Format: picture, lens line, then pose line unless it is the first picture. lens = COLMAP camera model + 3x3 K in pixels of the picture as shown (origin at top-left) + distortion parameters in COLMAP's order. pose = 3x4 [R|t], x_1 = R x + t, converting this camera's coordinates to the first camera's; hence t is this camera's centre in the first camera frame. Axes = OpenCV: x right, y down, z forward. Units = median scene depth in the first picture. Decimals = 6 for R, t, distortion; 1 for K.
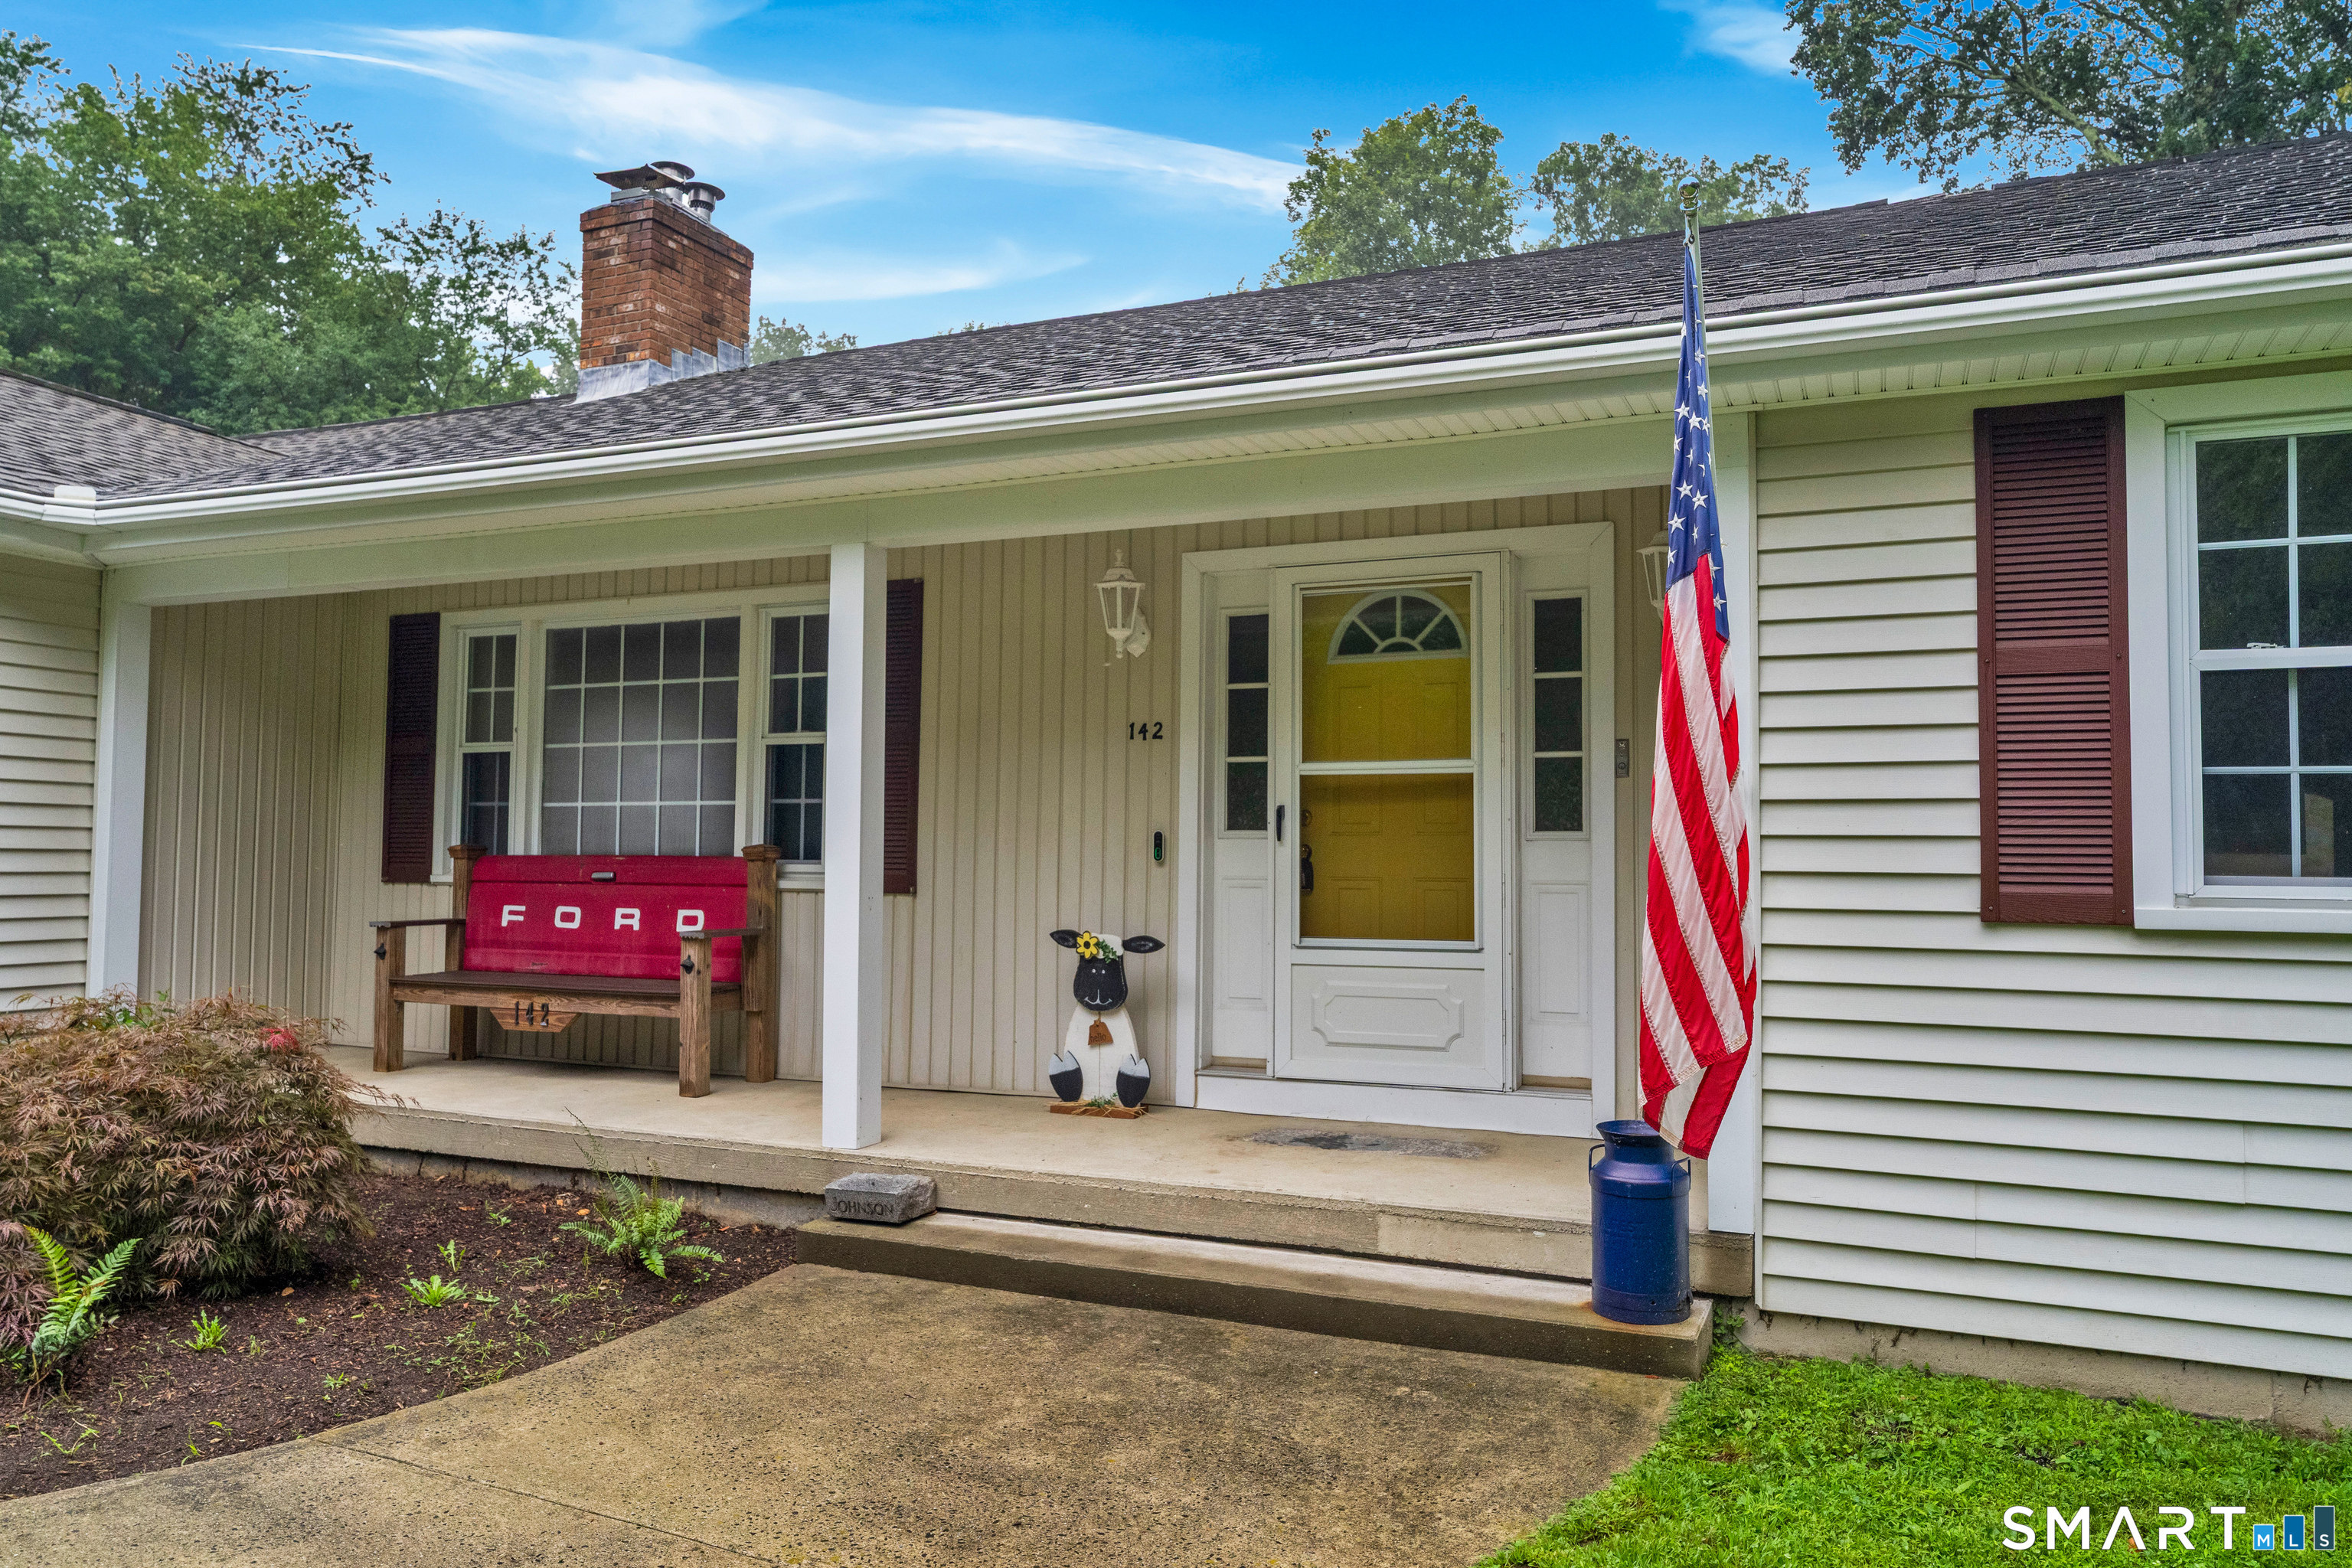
lens RADIAL K [[1654.7, 0, 1176.0], [0, 1654.7, 784.0], [0, 0, 1]] dist [0.005199, 0.001314]
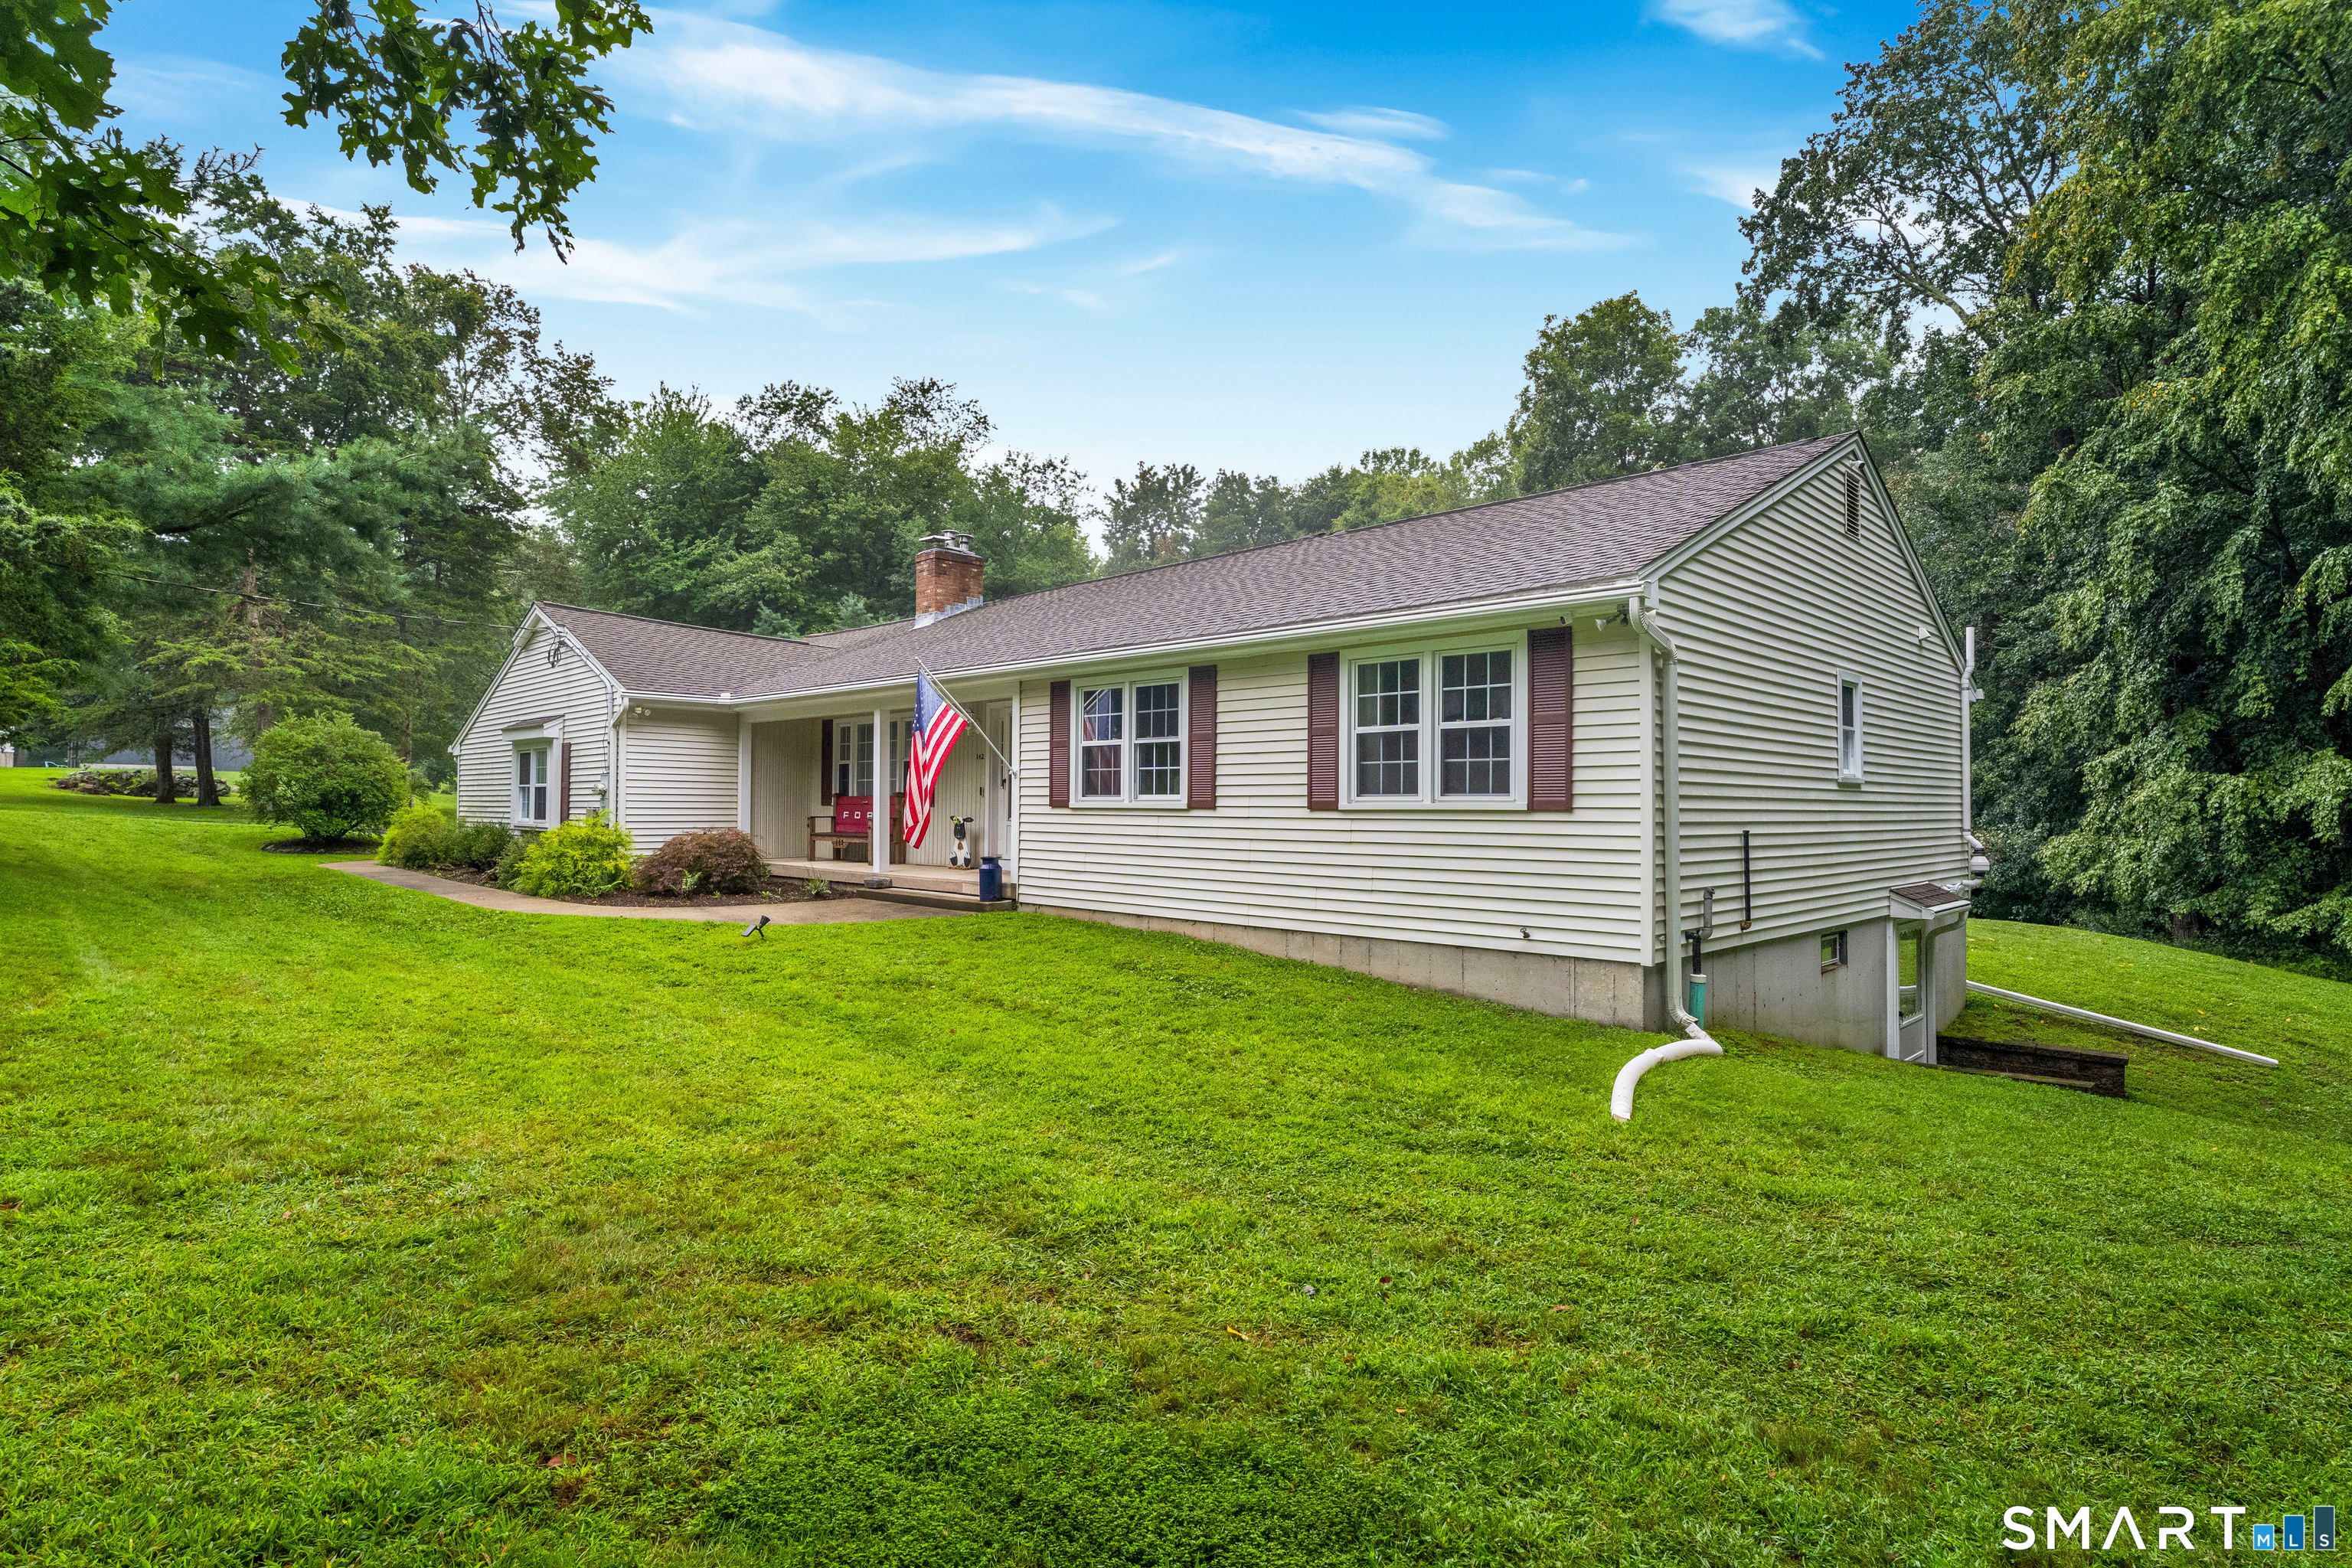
lens RADIAL K [[1187.5, 0, 1176.0], [0, 1187.5, 784.0], [0, 0, 1]] dist [-0.000041, -0.000006]
pose [[0.933623, -0.012978, -0.358022, 0.982931], [0.023214, 0.999435, 0.024308, -0.021050], [0.357504, -0.031005, 0.933397, -0.889010]]
